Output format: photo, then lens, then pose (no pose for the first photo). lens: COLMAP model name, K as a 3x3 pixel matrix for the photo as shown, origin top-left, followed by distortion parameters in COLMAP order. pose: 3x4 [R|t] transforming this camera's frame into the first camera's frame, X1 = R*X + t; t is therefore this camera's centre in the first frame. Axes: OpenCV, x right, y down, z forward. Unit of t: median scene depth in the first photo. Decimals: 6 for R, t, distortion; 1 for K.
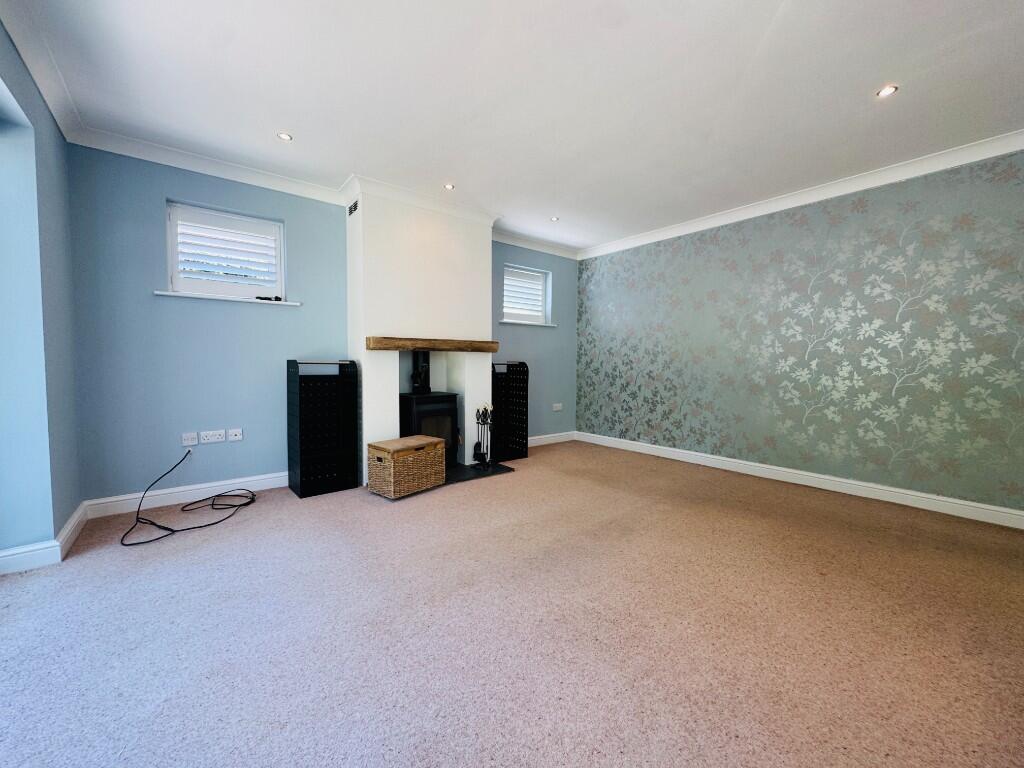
lens RADIAL K [[409.6, 0, 501.9], [0, 409.6, 384.1], [0, 0, 1]] dist [-0.004291, 0.001005]
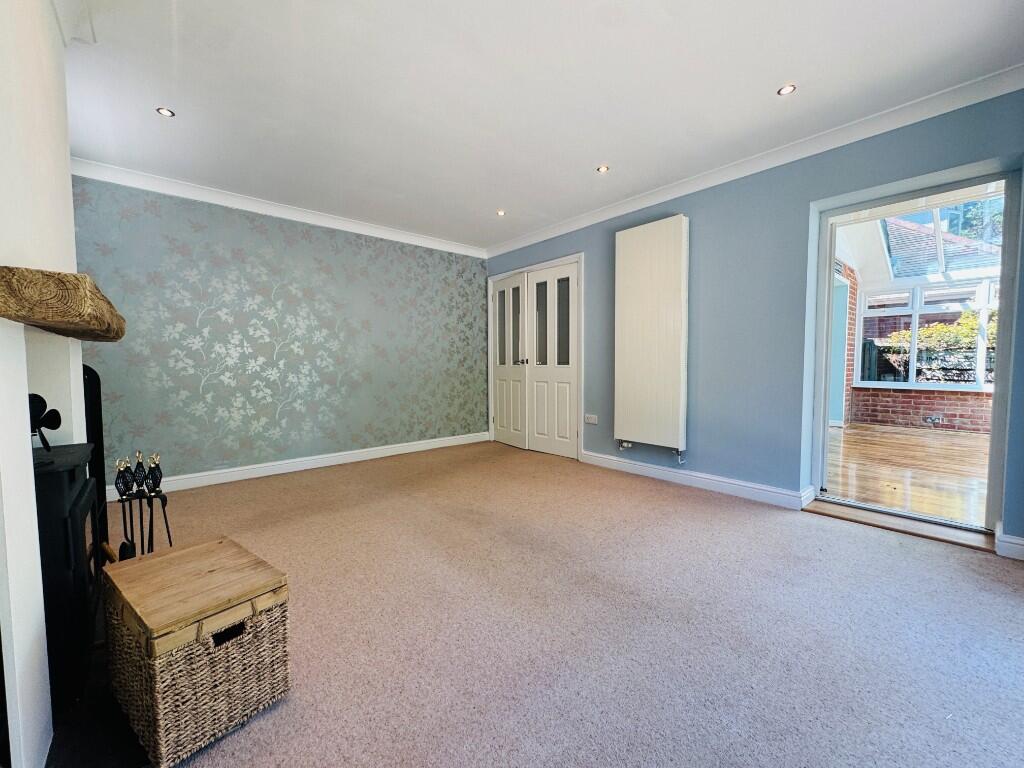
lens RADIAL K [[409.6, 0, 503.3], [0, 409.6, 390.4], [0, 0, 1]] dist [-0.004291, 0.001005]
pose [[-0.041685, -0.072681, 0.996484, -0.438537], [0.058102, 0.995486, 0.075039, -0.029942], [-0.997440, 0.061026, -0.037274, 0.513389]]
